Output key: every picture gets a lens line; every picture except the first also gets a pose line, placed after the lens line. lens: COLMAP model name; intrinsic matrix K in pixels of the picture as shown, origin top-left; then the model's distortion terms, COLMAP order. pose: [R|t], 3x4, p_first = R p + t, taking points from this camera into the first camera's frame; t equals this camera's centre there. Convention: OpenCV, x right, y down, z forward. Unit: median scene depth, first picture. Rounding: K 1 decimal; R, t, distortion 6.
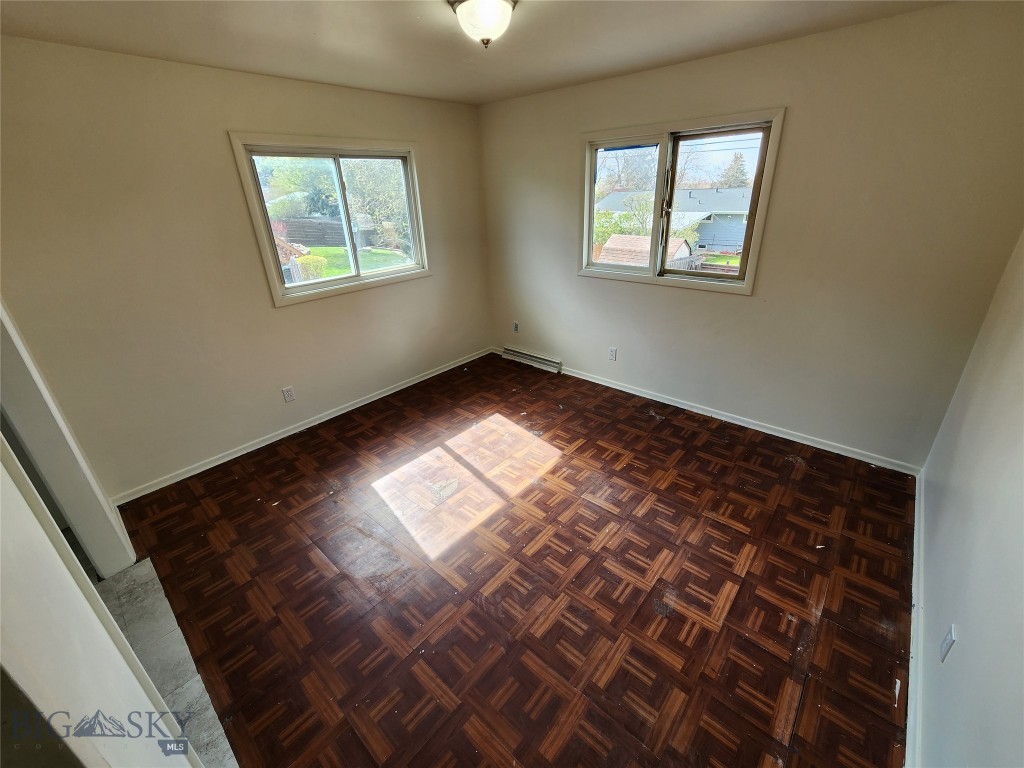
lens RADIAL K [[425.4, 0, 513.3], [0, 425.4, 380.0], [0, 0, 1]] dist [-0.000390, 0.000096]
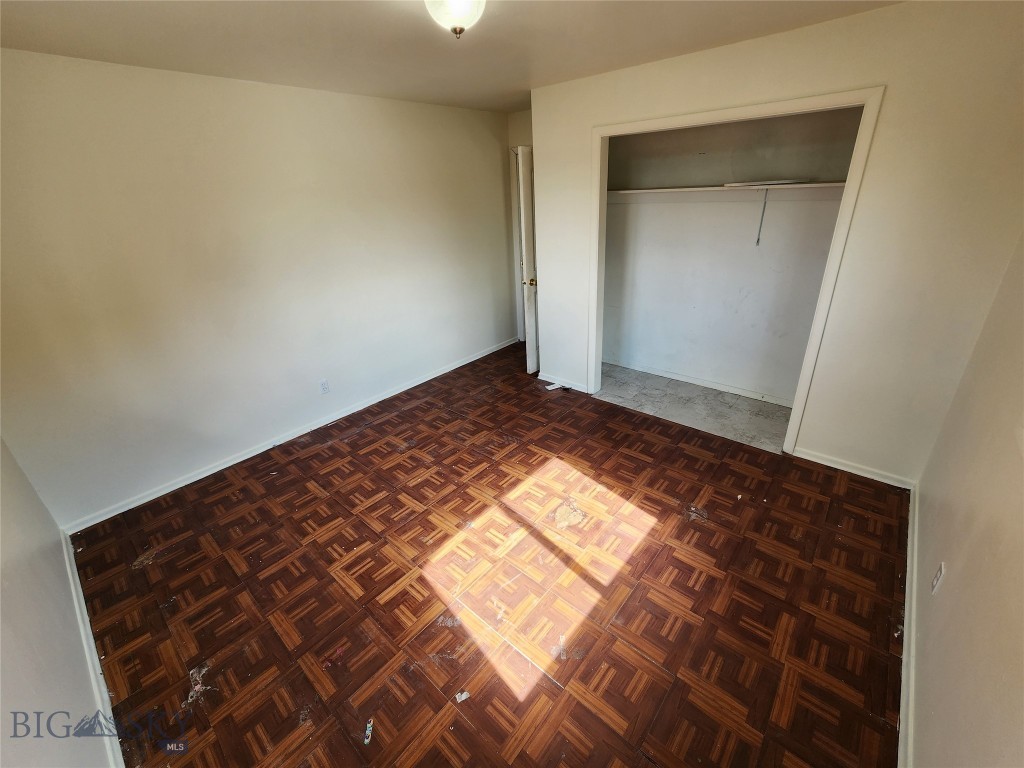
lens RADIAL K [[425.4, 0, 513.7], [0, 425.4, 381.7], [0, 0, 1]] dist [-0.000390, 0.000096]
pose [[-0.996635, 0.077488, 0.026721, -0.094517], [0.071292, 0.658616, 0.749094, -0.659895], [0.040447, 0.748479, -0.661924, 1.458323]]
